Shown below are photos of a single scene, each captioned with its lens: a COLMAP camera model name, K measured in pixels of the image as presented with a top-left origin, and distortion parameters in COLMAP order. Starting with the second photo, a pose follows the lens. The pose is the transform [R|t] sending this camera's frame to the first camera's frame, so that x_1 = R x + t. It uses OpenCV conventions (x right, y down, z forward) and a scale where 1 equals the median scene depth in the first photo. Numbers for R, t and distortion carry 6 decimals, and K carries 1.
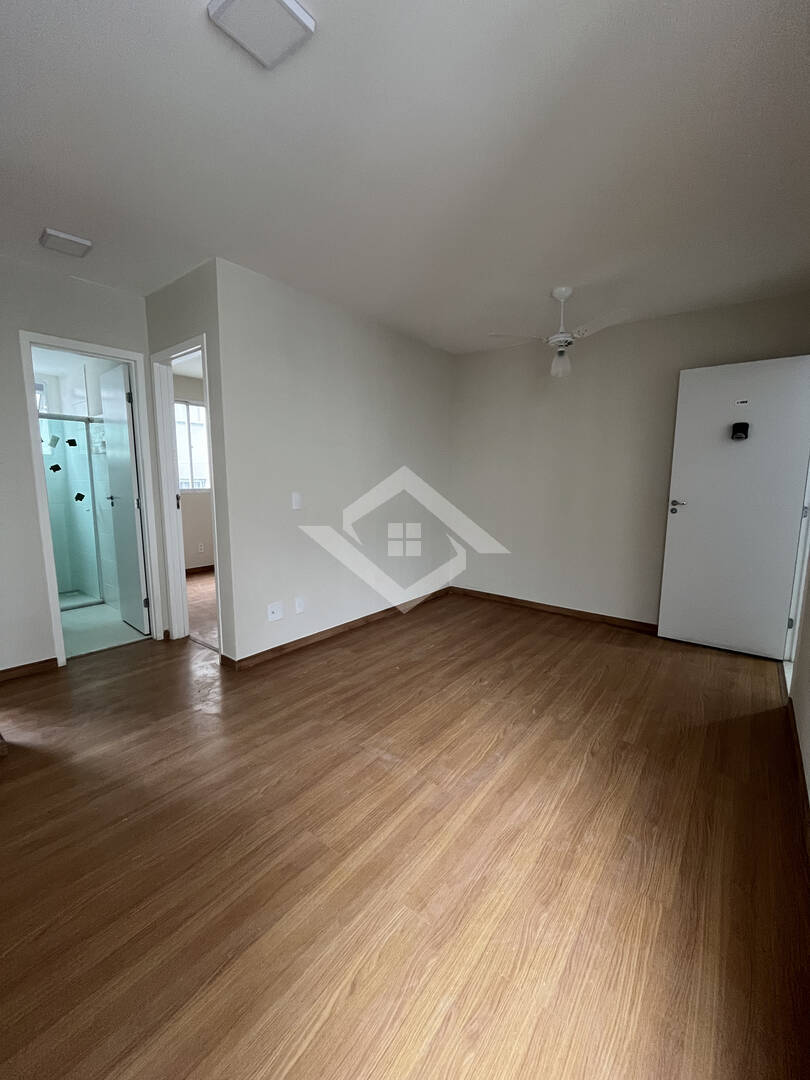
lens RADIAL K [[439.2, 0, 406.0], [0, 439.2, 539.8], [0, 0, 1]] dist [-0.002178, -0.000628]
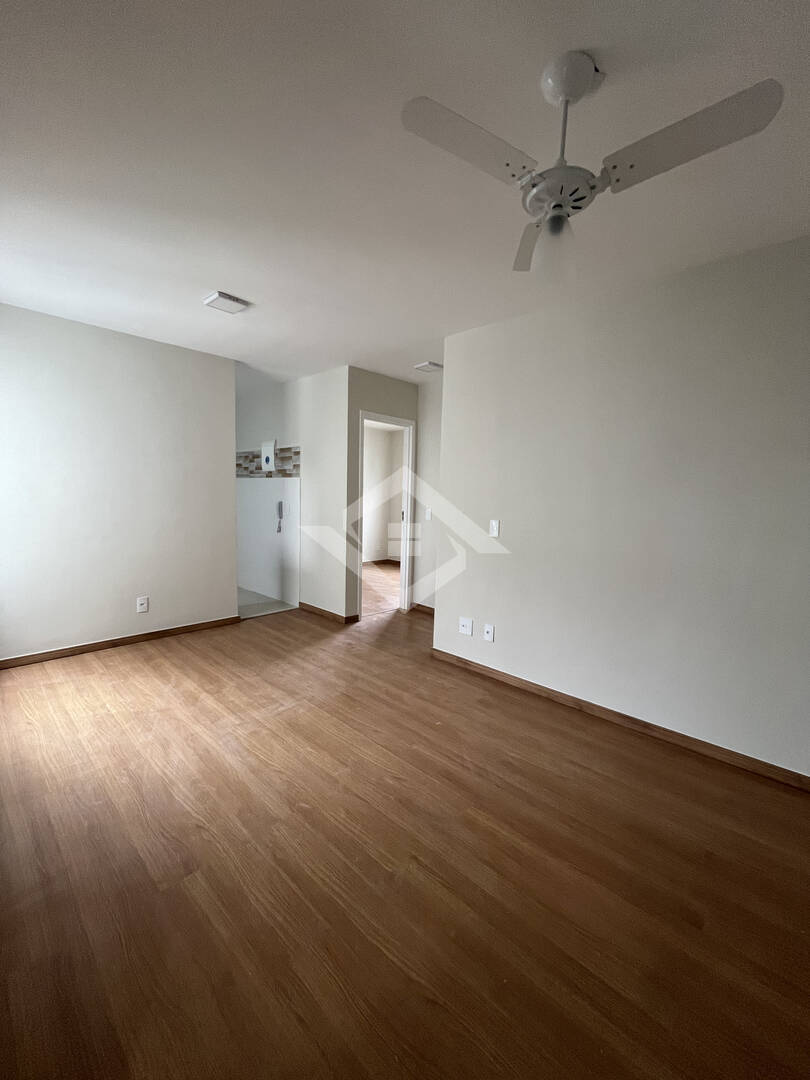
lens RADIAL K [[439.2, 0, 407.7], [0, 439.2, 537.1], [0, 0, 1]] dist [-0.002178, -0.000628]
pose [[-0.092285, 0.088180, -0.991820, 1.114851], [-0.172820, 0.979535, 0.103168, -0.201751], [0.980621, 0.180927, -0.075157, 1.285989]]
